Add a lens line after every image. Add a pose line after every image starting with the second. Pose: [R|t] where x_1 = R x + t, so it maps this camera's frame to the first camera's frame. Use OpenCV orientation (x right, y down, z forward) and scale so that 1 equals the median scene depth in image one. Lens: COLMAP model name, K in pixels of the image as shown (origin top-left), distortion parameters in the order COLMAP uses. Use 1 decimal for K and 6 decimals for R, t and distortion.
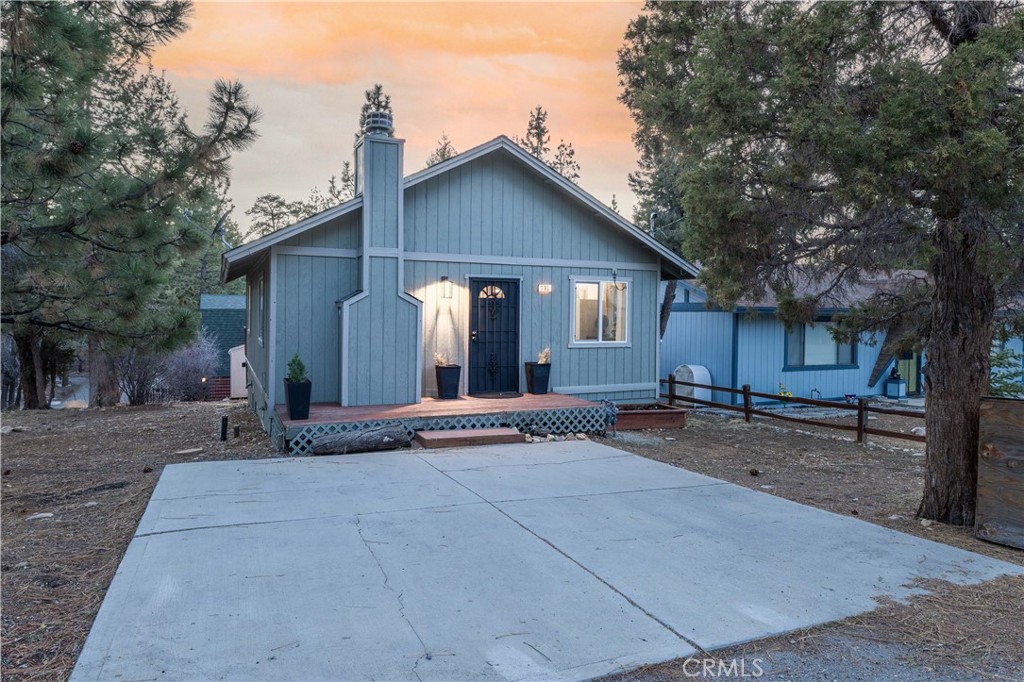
lens RADIAL K [[644.0, 0, 510.4], [0, 644.0, 337.6], [0, 0, 1]] dist [-0.008248, -0.000420]
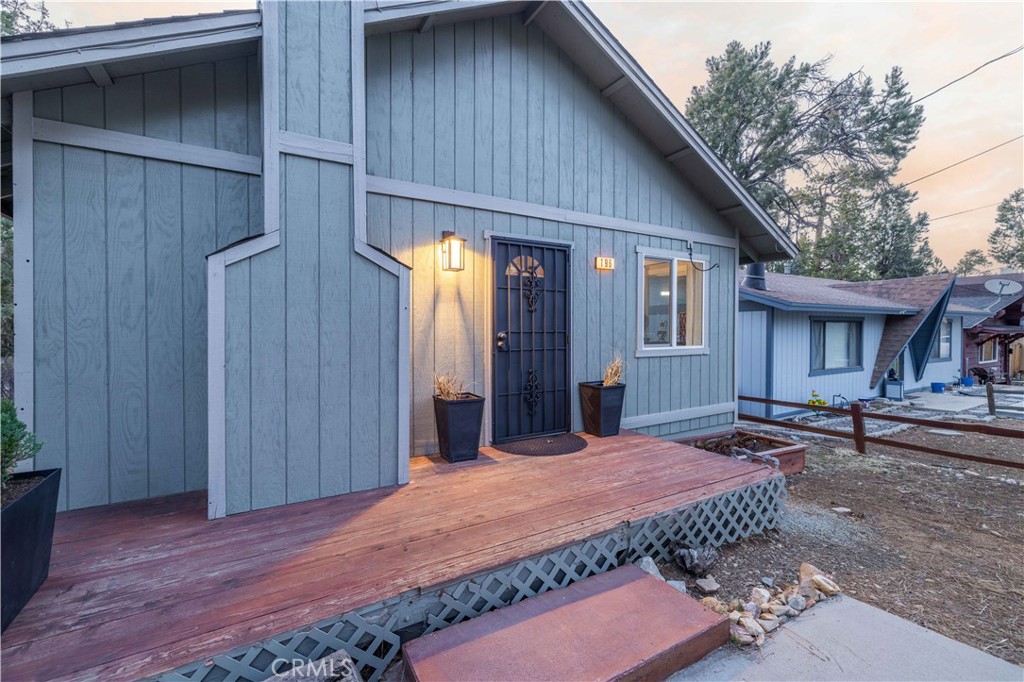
lens RADIAL K [[457.1, 0, 527.8], [0, 457.1, 341.0], [0, 0, 1]] dist [0.004046, 0.001669]
pose [[0.989291, -0.013150, 0.145360, -0.090177], [0.014293, 0.999875, -0.006823, 0.001037], [-0.145252, 0.008828, 0.989355, 0.589851]]
